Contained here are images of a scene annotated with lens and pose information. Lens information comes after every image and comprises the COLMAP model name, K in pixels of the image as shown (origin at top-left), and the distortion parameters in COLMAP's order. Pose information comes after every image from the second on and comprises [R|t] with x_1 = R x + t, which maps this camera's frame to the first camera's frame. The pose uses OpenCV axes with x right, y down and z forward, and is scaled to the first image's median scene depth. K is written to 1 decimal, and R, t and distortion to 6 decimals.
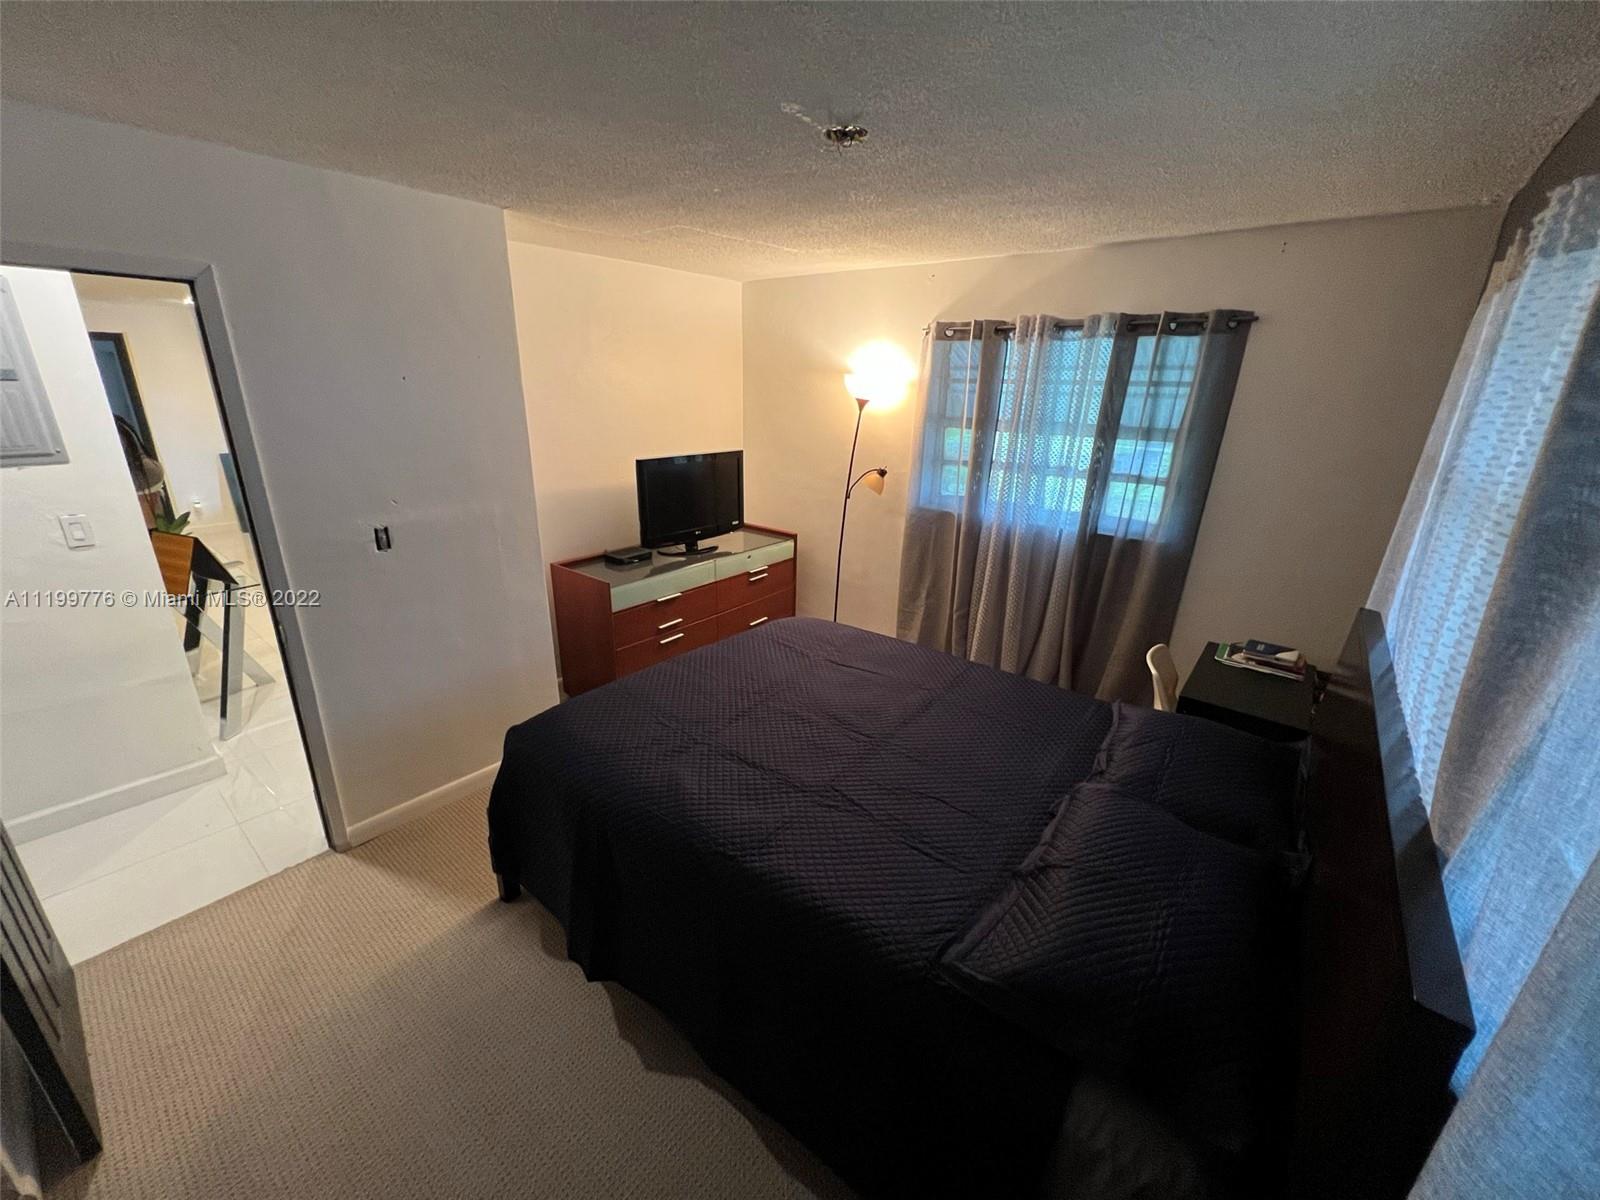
lens RADIAL K [[642.9, 0, 796.3], [0, 642.9, 600.6], [0, 0, 1]] dist [-0.003328, 0.000978]
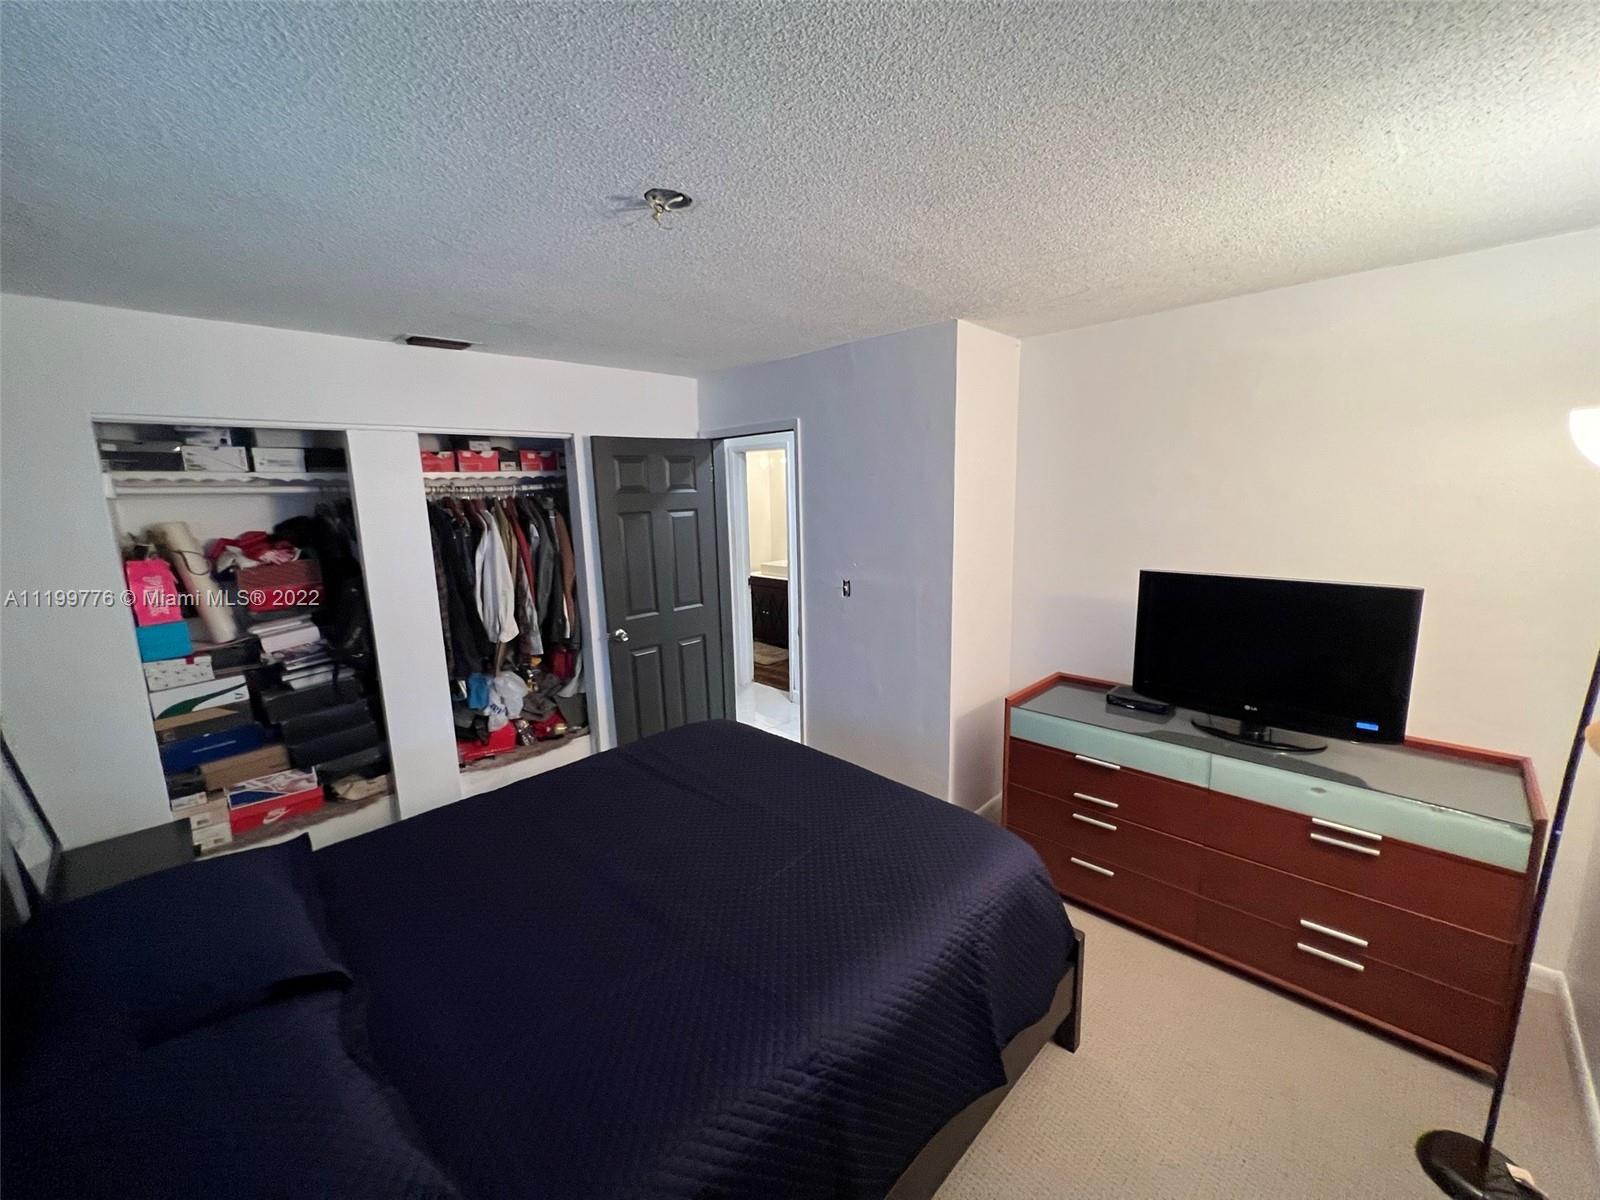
lens RADIAL K [[642.9, 0, 796.3], [0, 642.9, 600.6], [0, 0, 1]] dist [-0.003328, 0.000978]
pose [[-0.102037, 0.154211, -0.982755, 0.497814], [-0.302175, 0.936426, 0.178315, -0.195988], [0.947776, 0.315159, -0.048951, 0.669013]]
